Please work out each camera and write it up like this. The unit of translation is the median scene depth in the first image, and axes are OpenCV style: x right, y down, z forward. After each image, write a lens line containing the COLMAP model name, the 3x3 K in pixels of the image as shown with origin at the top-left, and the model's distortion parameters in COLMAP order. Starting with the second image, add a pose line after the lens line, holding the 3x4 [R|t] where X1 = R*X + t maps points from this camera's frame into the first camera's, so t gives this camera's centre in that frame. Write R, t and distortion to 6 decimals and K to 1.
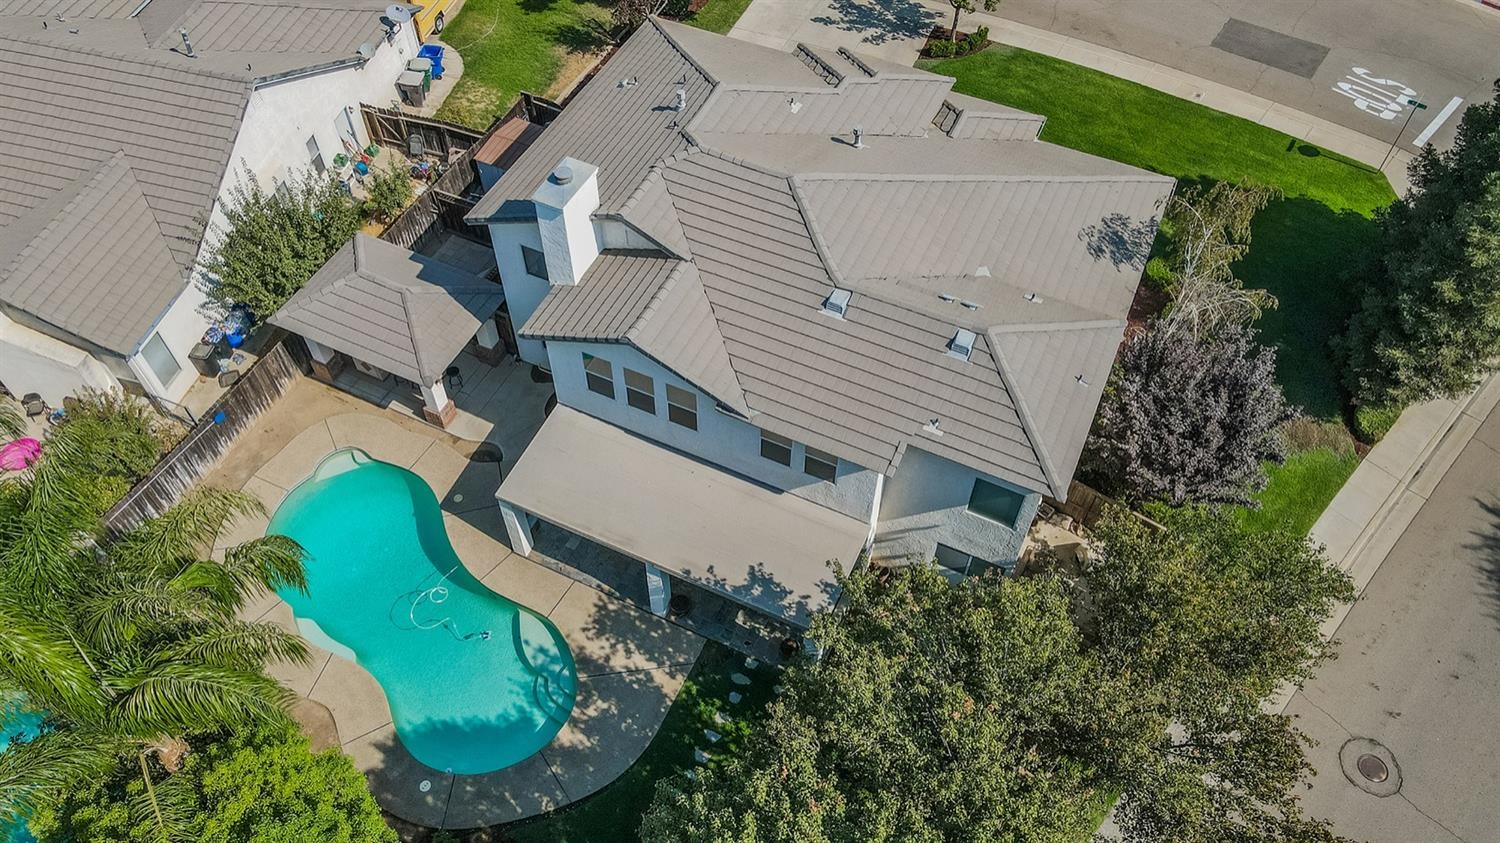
lens RADIAL K [[1108.7, 0, 730.5], [0, 1108.7, 420.4], [0, 0, 1]] dist [-0.013345, 0.075894]
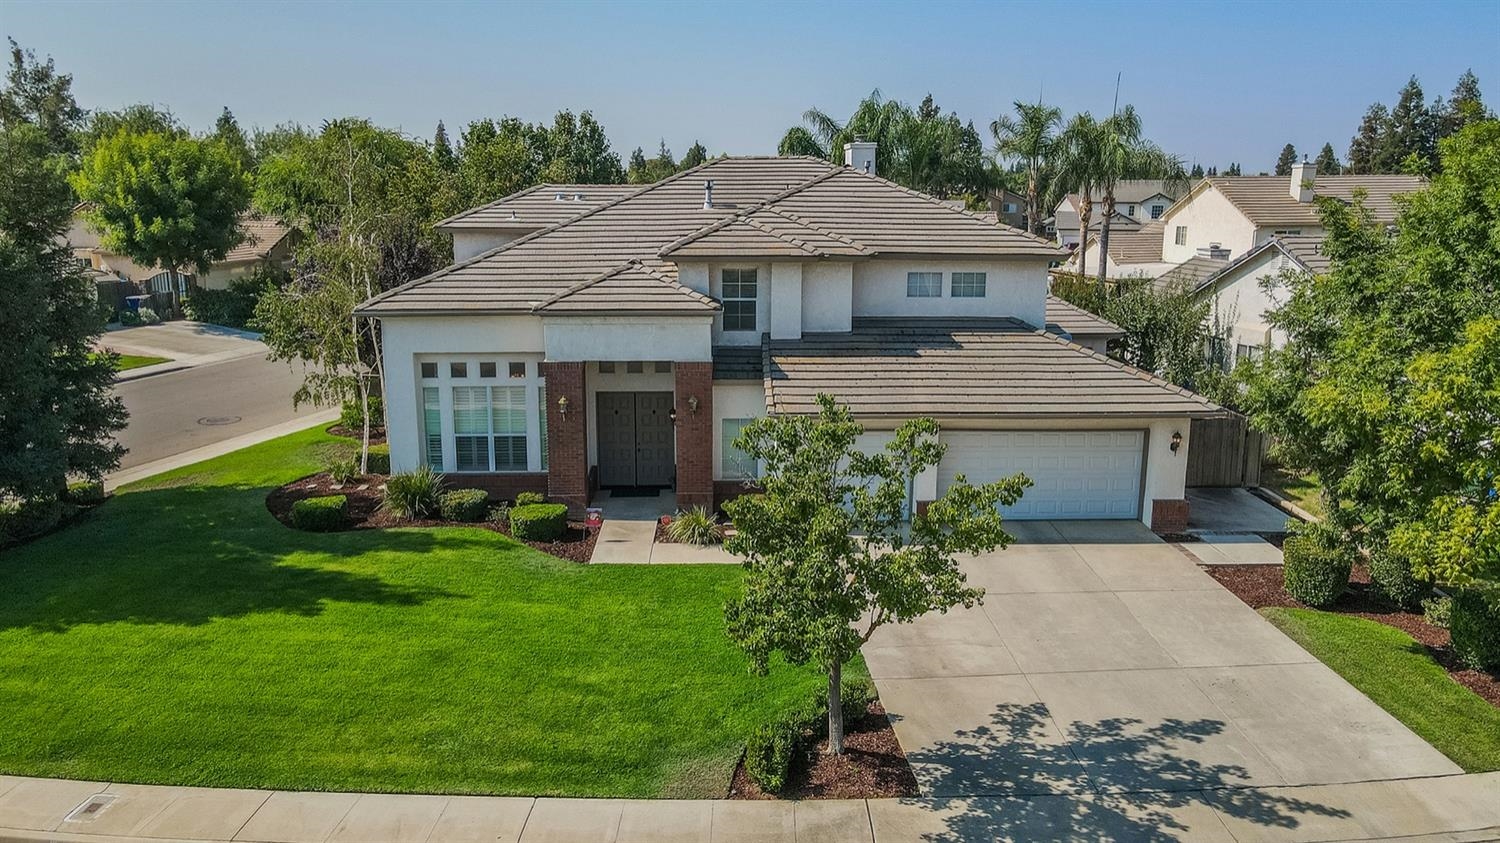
lens RADIAL K [[1080.9, 0, 730.9], [0, 1080.9, 426.6], [0, 0, 1]] dist [0.022144, 0.002941]
pose [[-0.895054, 0.097330, -0.435207, 0.390851], [-0.353932, 0.438681, 0.826009, -0.697043], [0.271313, 0.893356, -0.358195, 1.092175]]
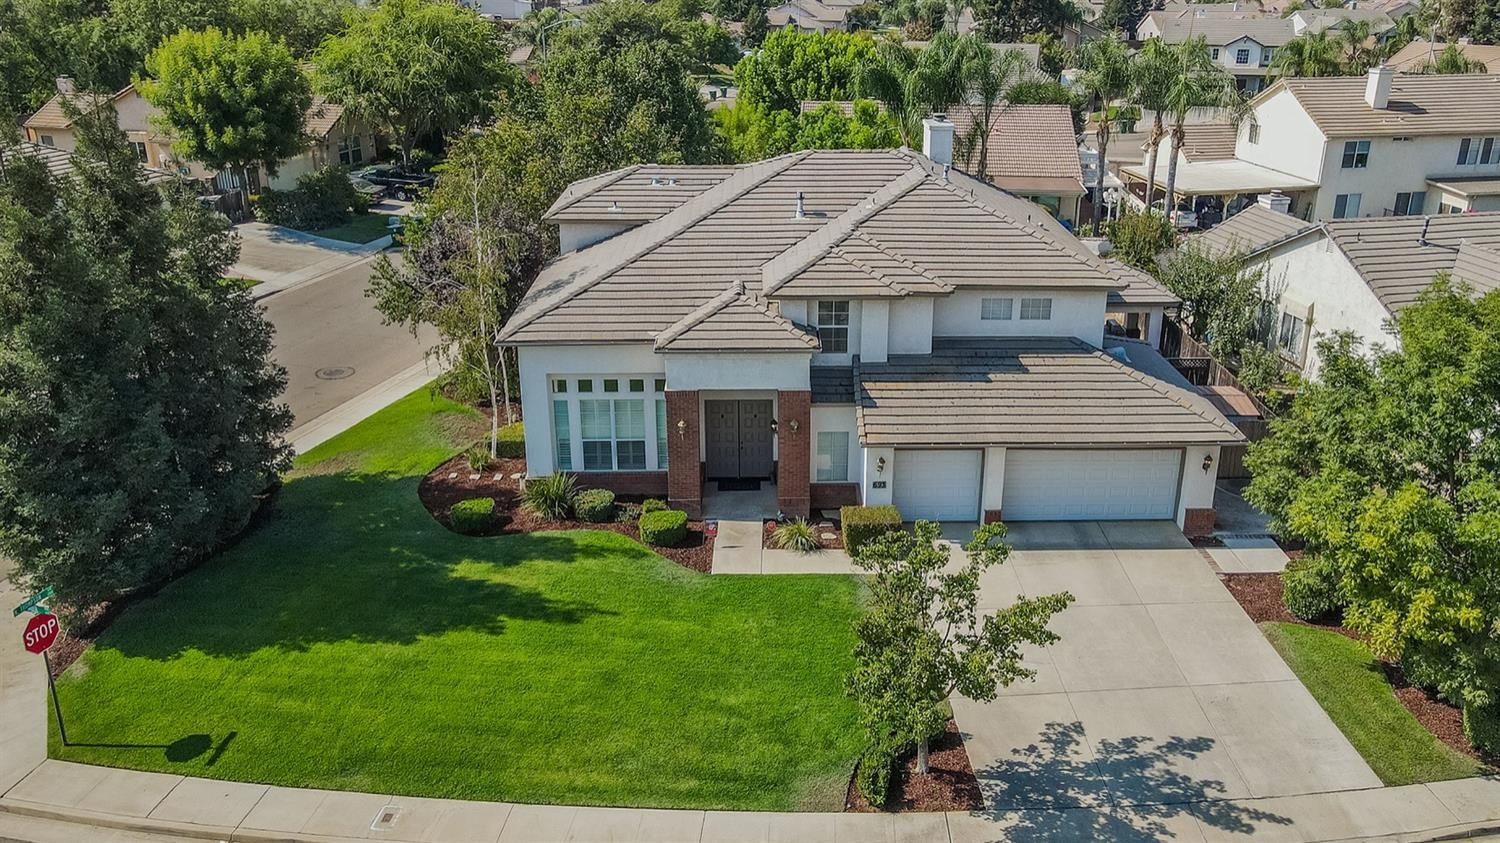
lens RADIAL K [[1152.2, 0, 787.3], [0, 1152.2, 418.5], [0, 0, 1]] dist [0.009097, 0.007167]
pose [[-0.892593, 0.161868, -0.420804, 0.458582], [-0.359975, 0.306112, 0.881314, -0.844714], [0.271470, 0.938133, -0.214965, 1.016168]]
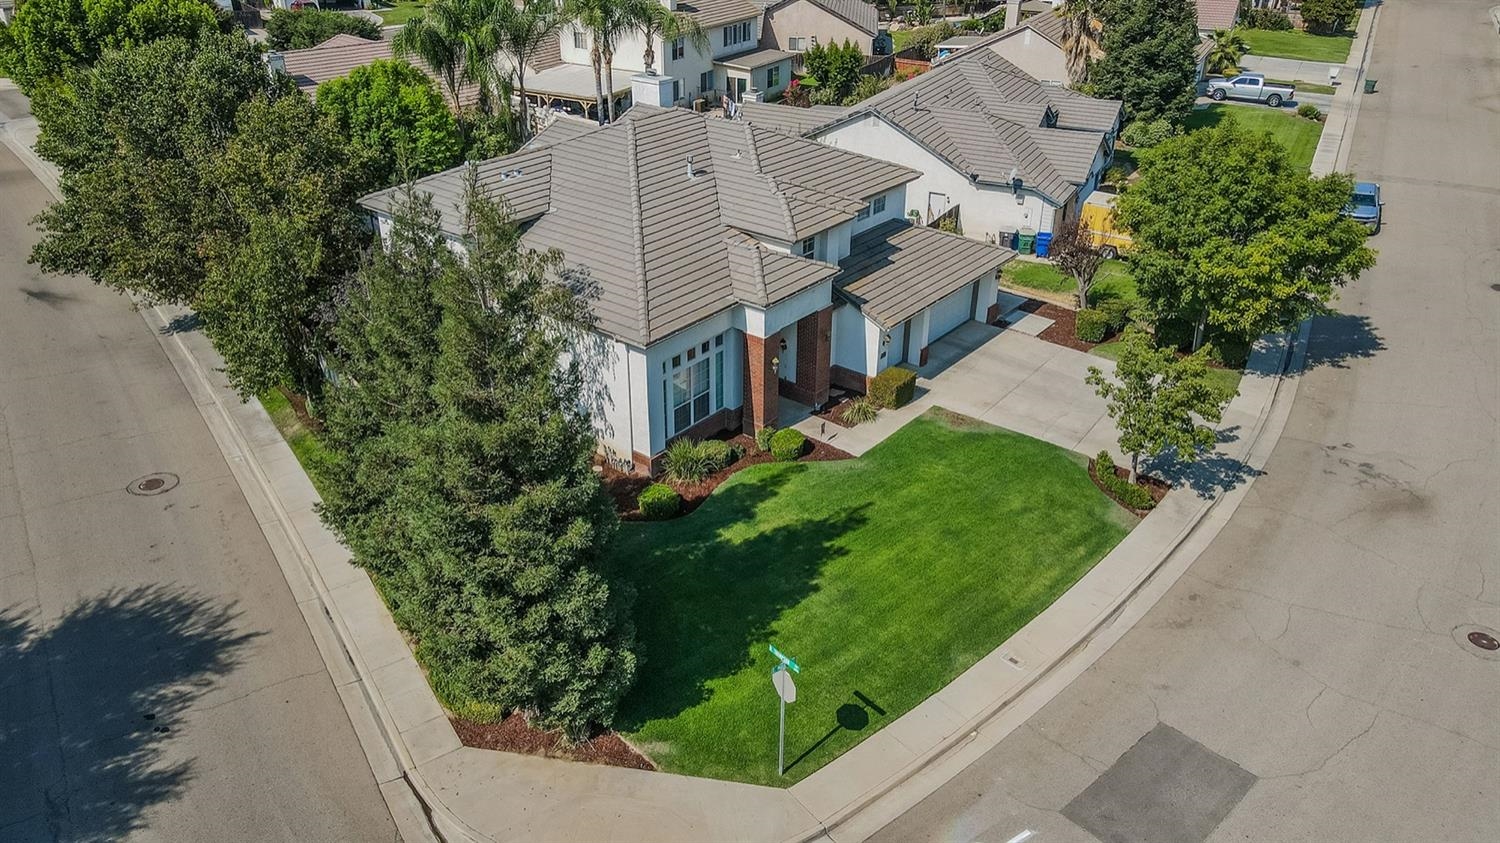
lens RADIAL K [[1080.9, 0, 730.9], [0, 1080.9, 426.6], [0, 0, 1]] dist [0.022144, 0.002941]
pose [[-0.239543, 0.462131, -0.853846, 0.945429], [-0.768363, 0.447366, 0.457692, -0.521447], [0.593496, 0.765701, 0.247921, 0.666159]]
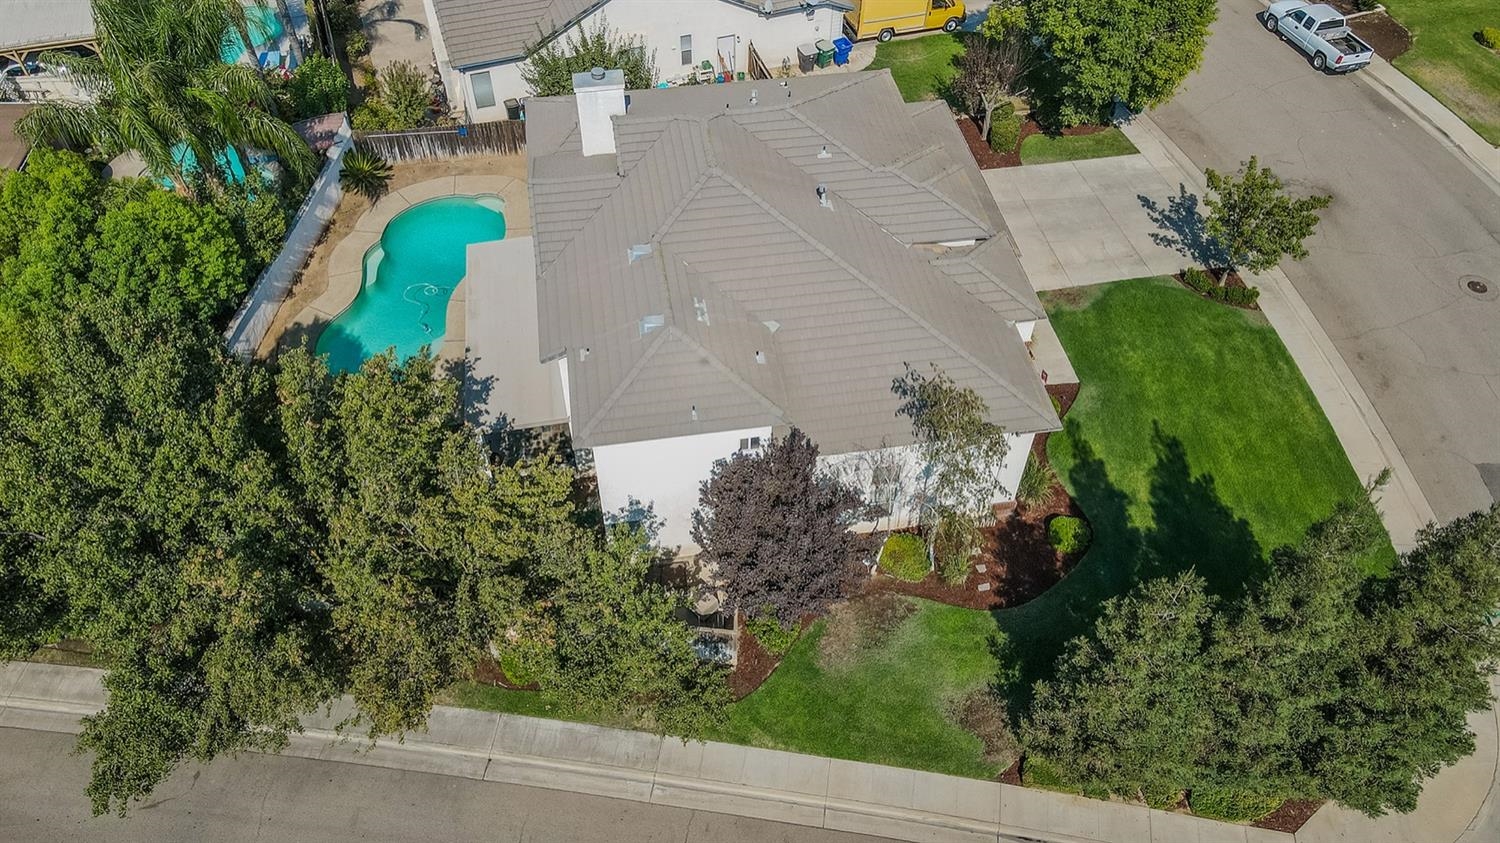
lens RADIAL K [[1080.9, 0, 730.9], [0, 1080.9, 426.6], [0, 0, 1]] dist [0.022144, 0.002941]
pose [[0.560055, 0.625903, -0.542756, 0.581157], [-0.656536, 0.734887, 0.170005, -0.145273], [0.505270, 0.261127, 0.822505, 0.065526]]
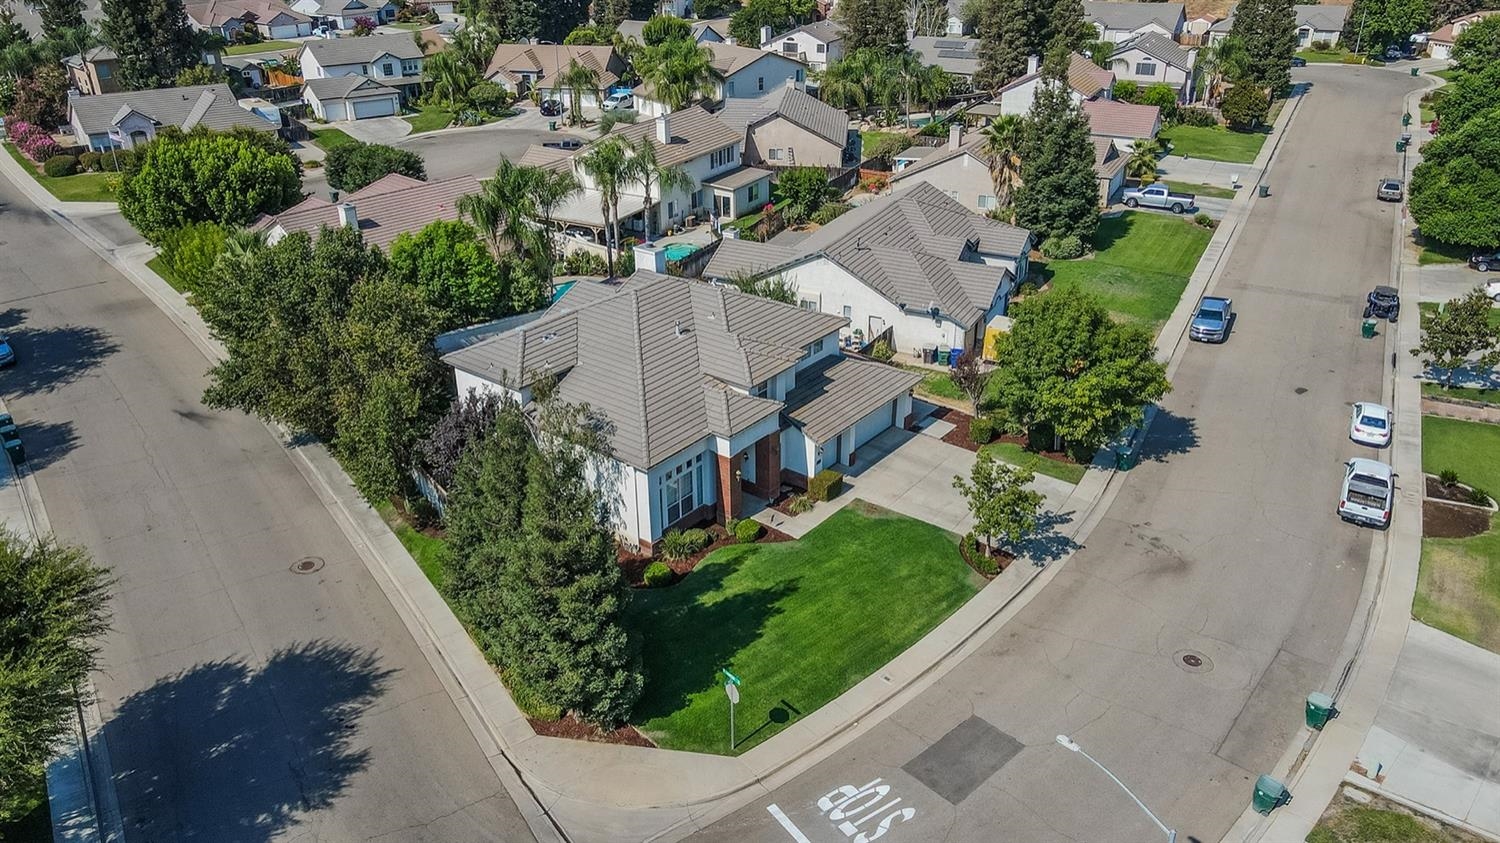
lens RADIAL K [[1108.7, 0, 730.5], [0, 1108.7, 420.4], [0, 0, 1]] dist [-0.013345, 0.075894]
pose [[-0.237317, 0.433555, -0.869316, 1.232282], [-0.759420, 0.475237, 0.444332, -0.746158], [0.605774, 0.765623, 0.216469, 0.544277]]
